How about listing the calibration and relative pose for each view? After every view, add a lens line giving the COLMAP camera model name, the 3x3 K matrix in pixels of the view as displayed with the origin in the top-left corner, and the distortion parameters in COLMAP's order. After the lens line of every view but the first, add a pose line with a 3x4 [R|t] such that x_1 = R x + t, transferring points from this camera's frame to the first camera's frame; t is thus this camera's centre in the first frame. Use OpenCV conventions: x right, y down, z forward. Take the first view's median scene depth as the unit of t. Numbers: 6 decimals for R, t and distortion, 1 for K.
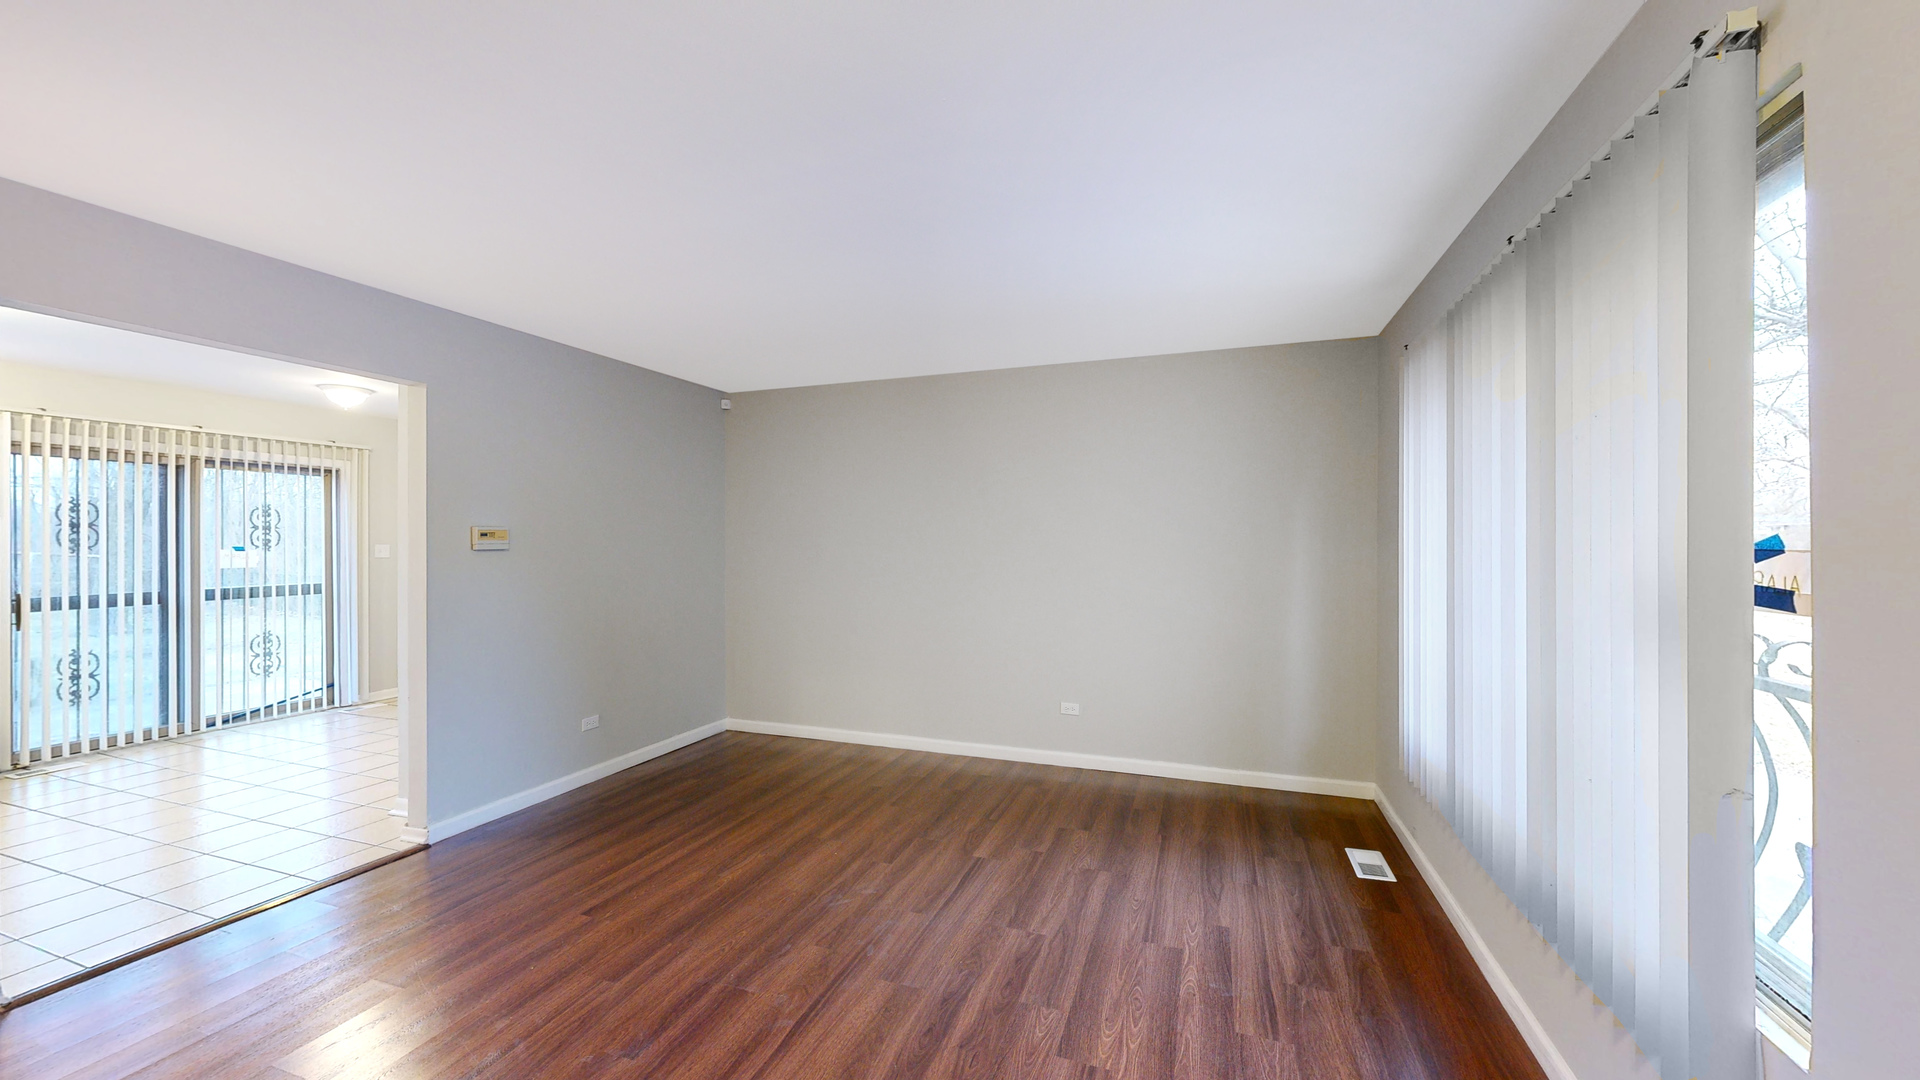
lens RADIAL K [[706.6, 0, 953.6], [0, 706.6, 544.0], [0, 0, 1]] dist [-0.002053, -0.000081]
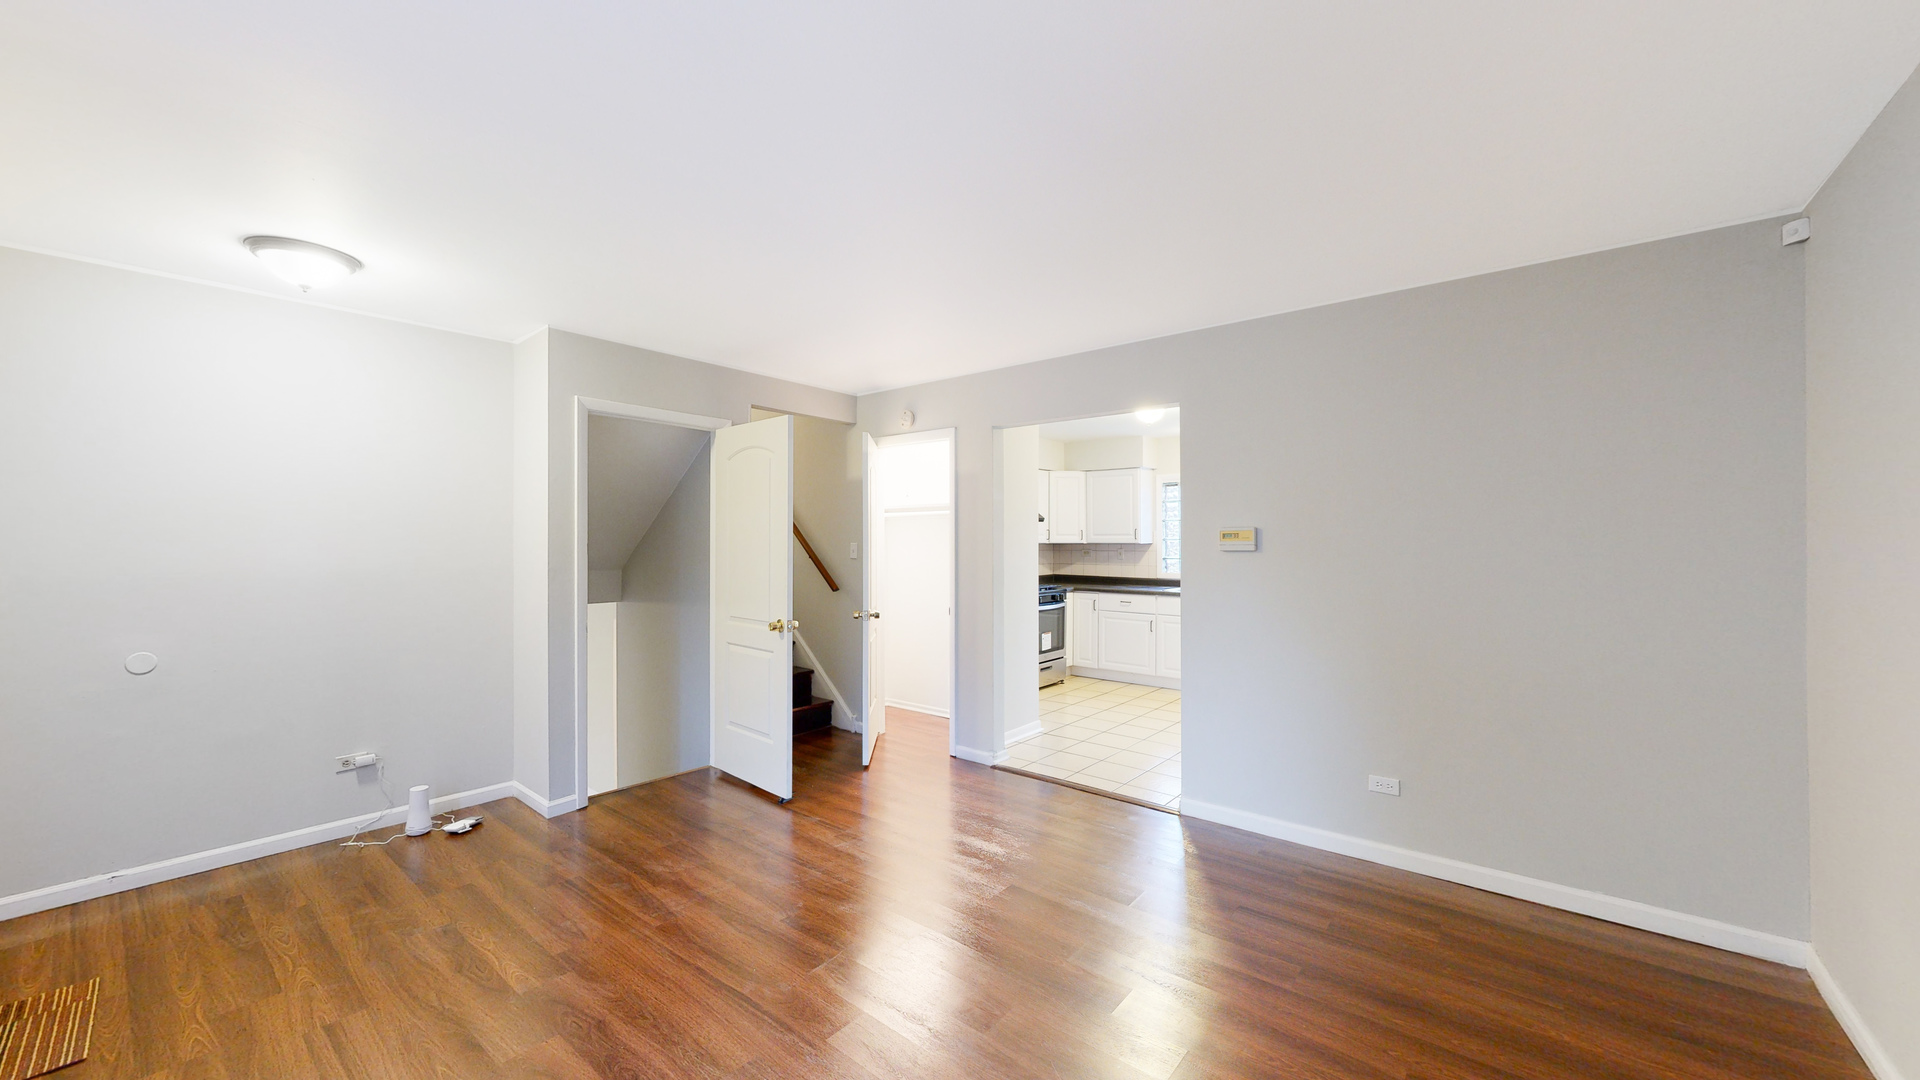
lens RADIAL K [[706.6, 0, 958.9], [0, 706.6, 545.1], [0, 0, 1]] dist [-0.002053, -0.000081]
pose [[-0.339255, 0.004278, -0.940685, 0.285831], [-0.002859, 0.999980, 0.005579, -0.003184], [0.940690, 0.004582, -0.339236, 0.694181]]
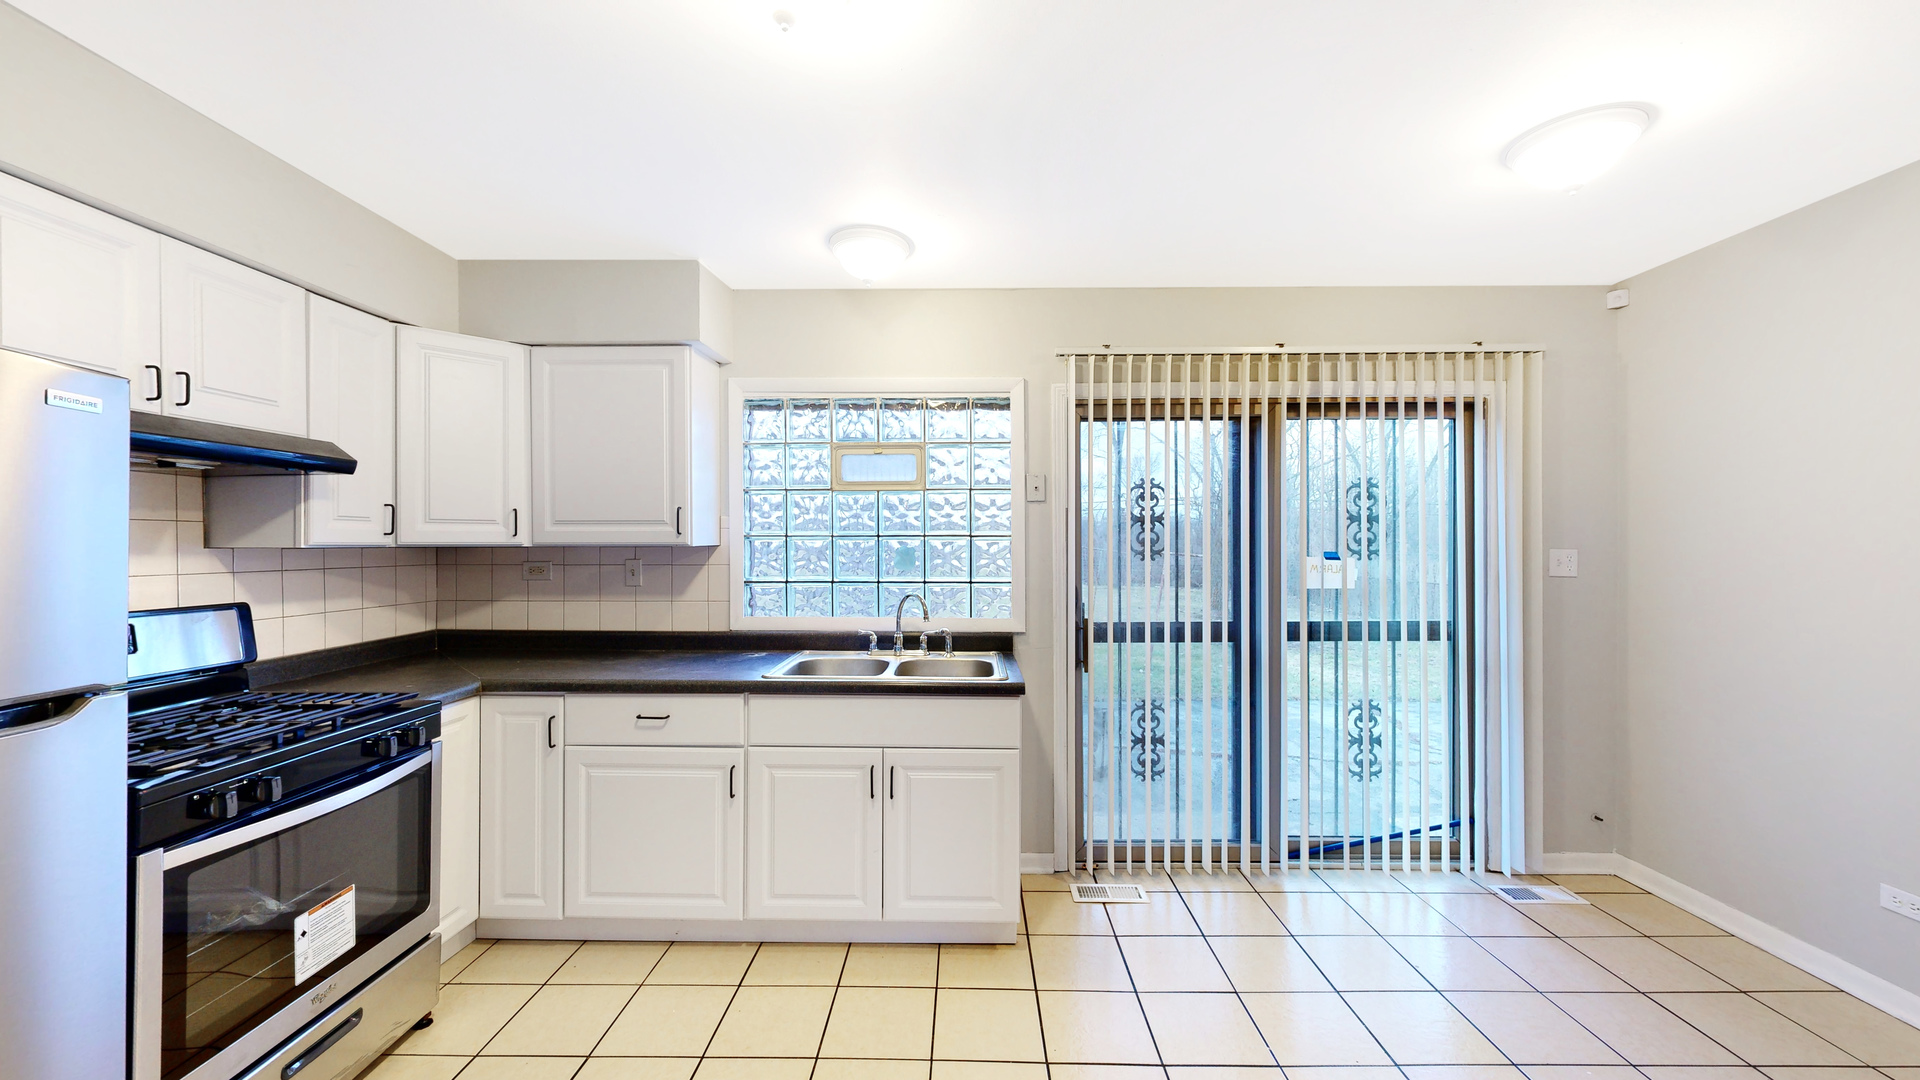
lens RADIAL K [[706.6, 0, 966.5], [0, 706.6, 539.0], [0, 0, 1]] dist [-0.002053, -0.000081]
pose [[0.323865, -0.004994, -0.946090, -0.613669], [-0.002514, 0.999978, -0.006139, -0.002007], [0.946100, 0.004367, 0.323845, 0.577450]]
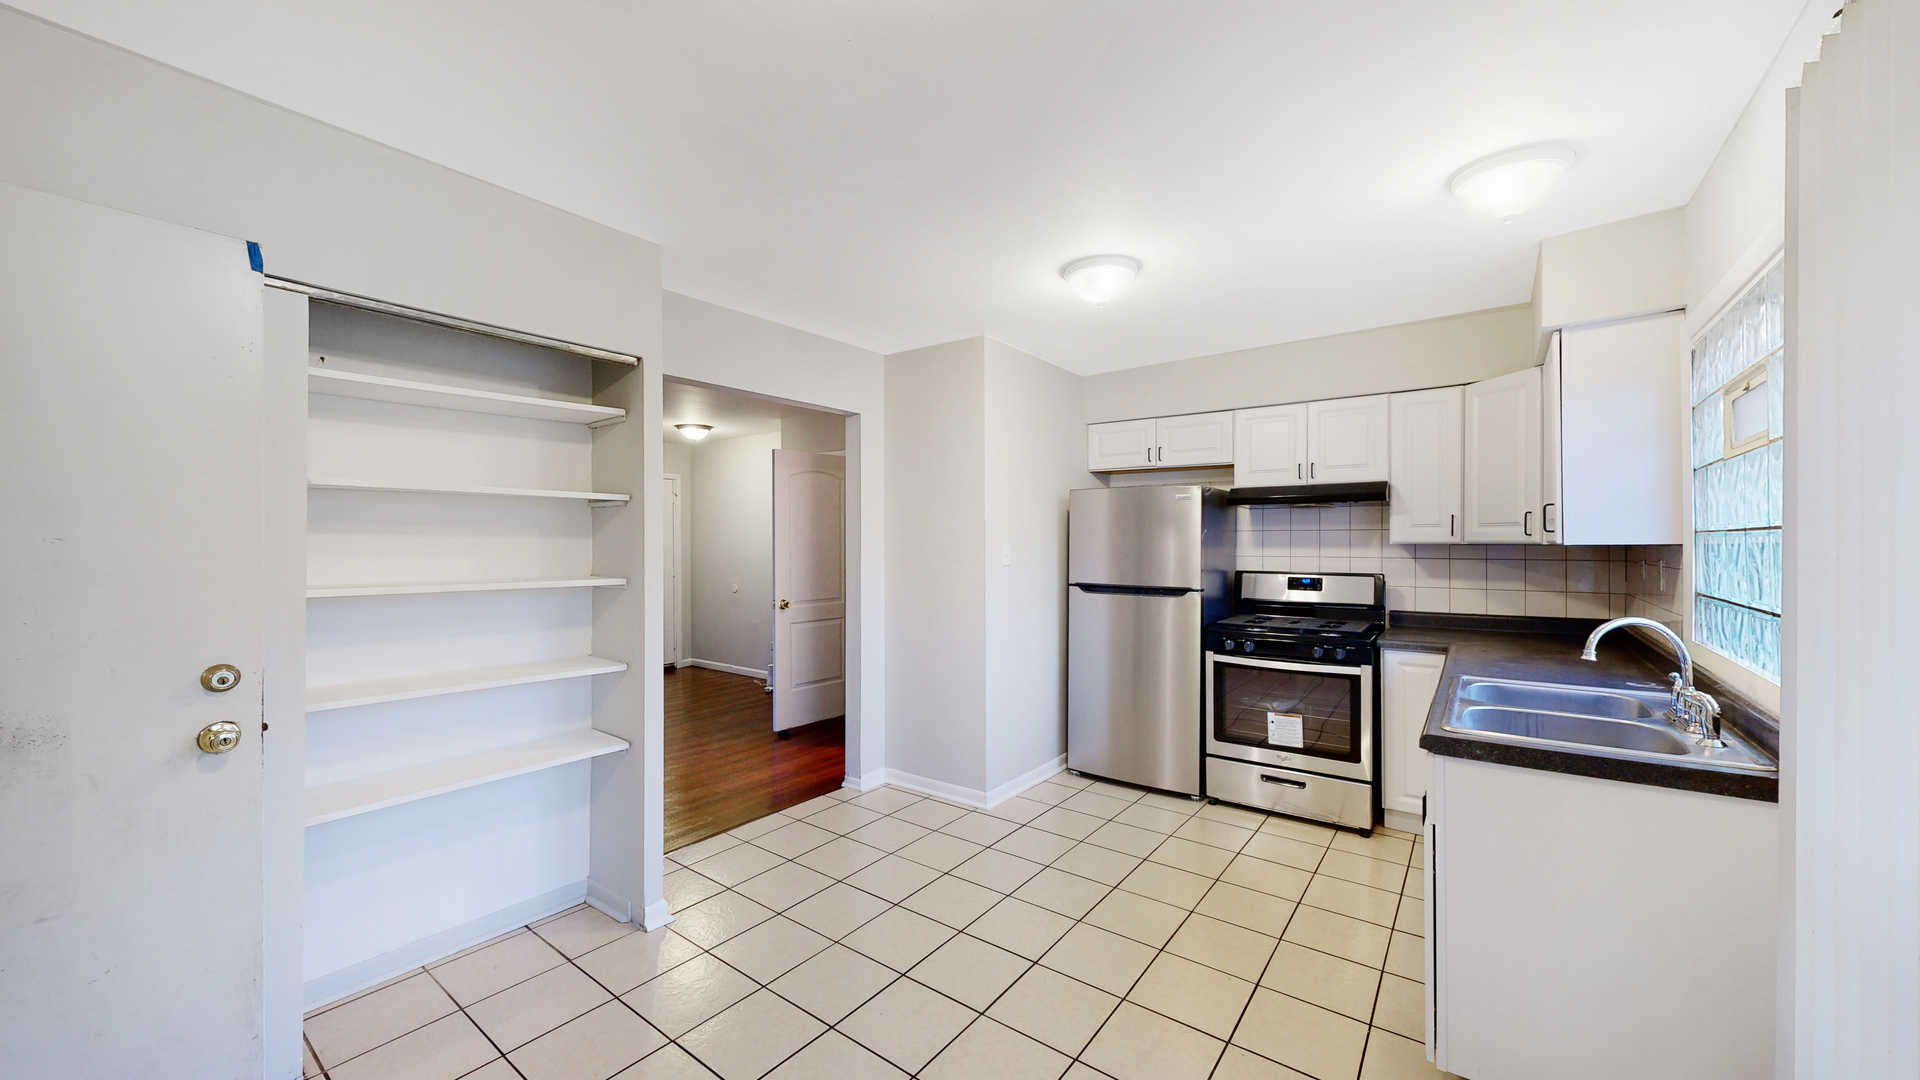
lens RADIAL K [[706.6, 0, 949.2], [0, 706.6, 547.7], [0, 0, 1]] dist [-0.002053, -0.000081]
pose [[-0.950683, -0.002595, 0.310154, -0.939551], [0.000426, 0.999953, 0.009672, -0.001792], [-0.310164, 0.009327, -0.950637, 1.173759]]
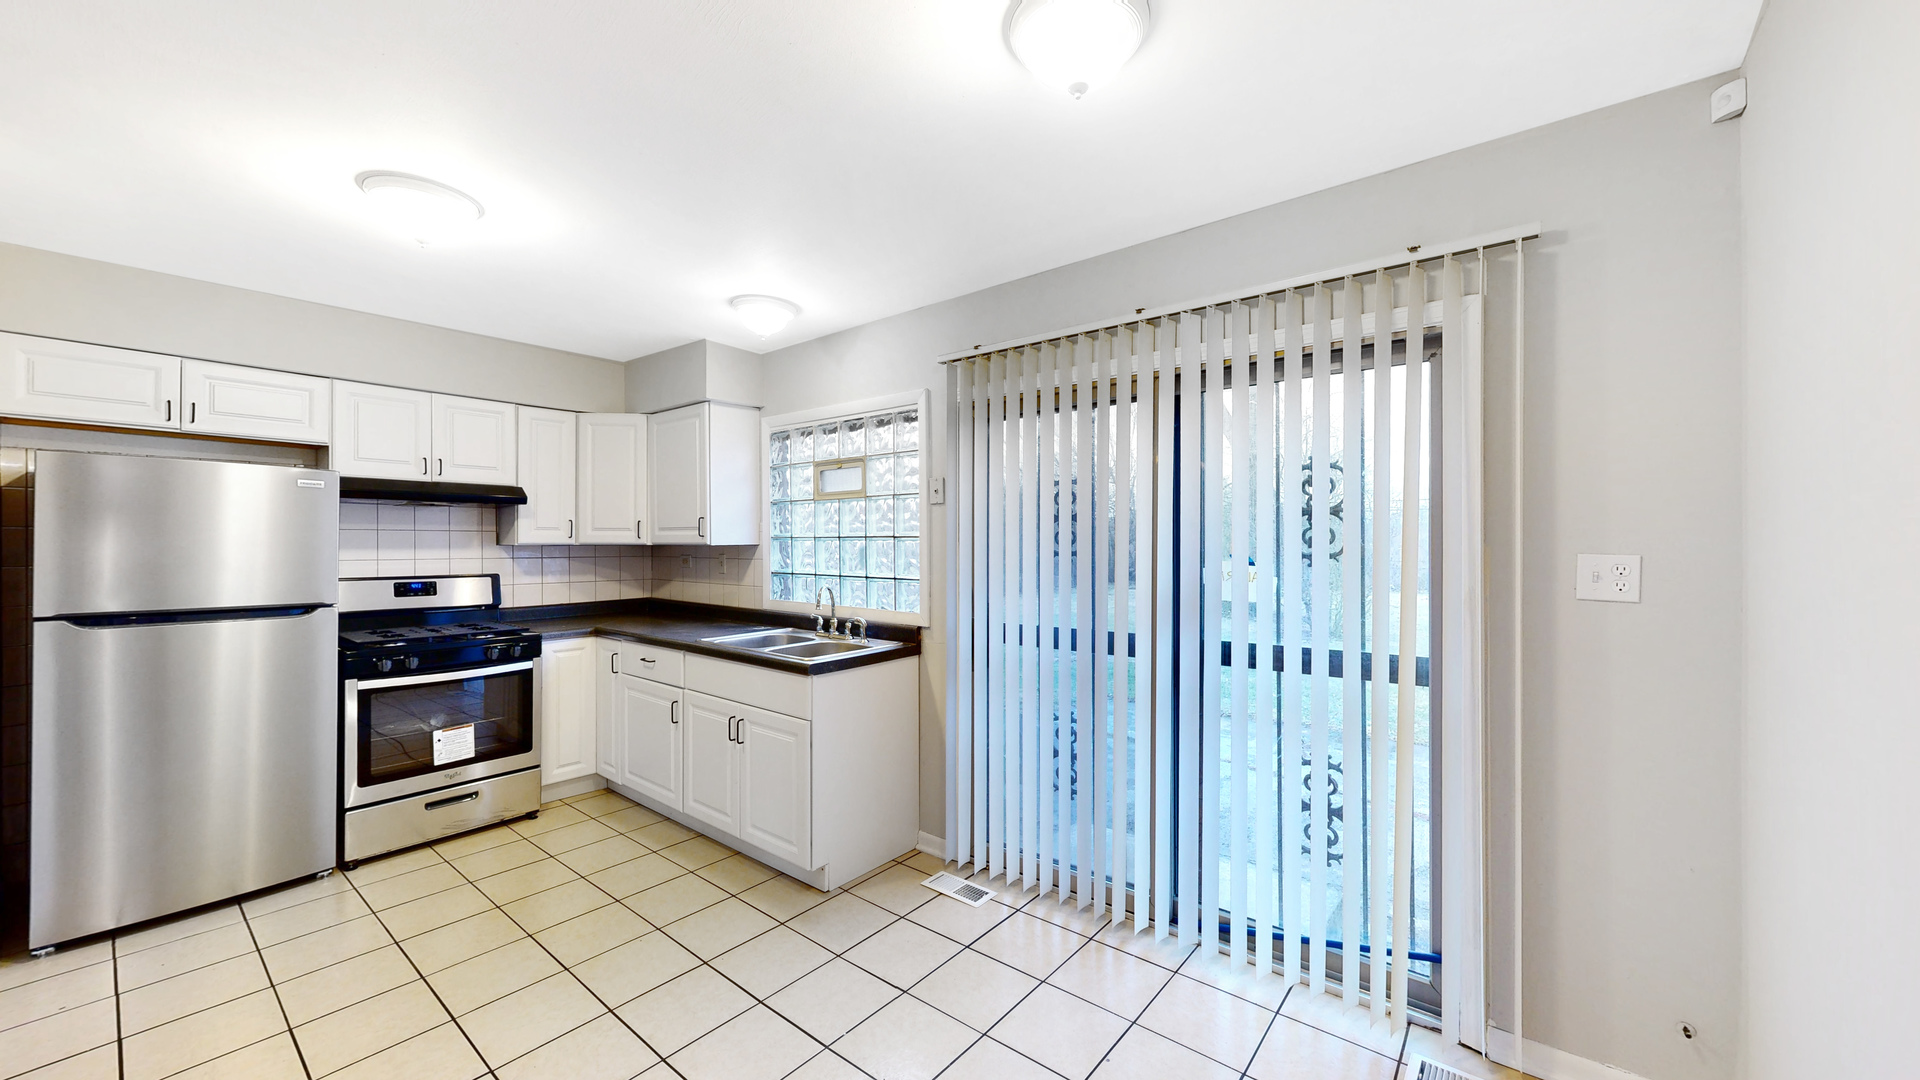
lens RADIAL K [[706.6, 0, 975.5], [0, 706.6, 541.8], [0, 0, 1]] dist [-0.002053, -0.000081]
pose [[-0.330441, -0.003126, -0.943821, -0.575069], [-0.004190, 0.999990, -0.001845, -0.002758], [0.943817, 0.003345, -0.330451, 1.076818]]
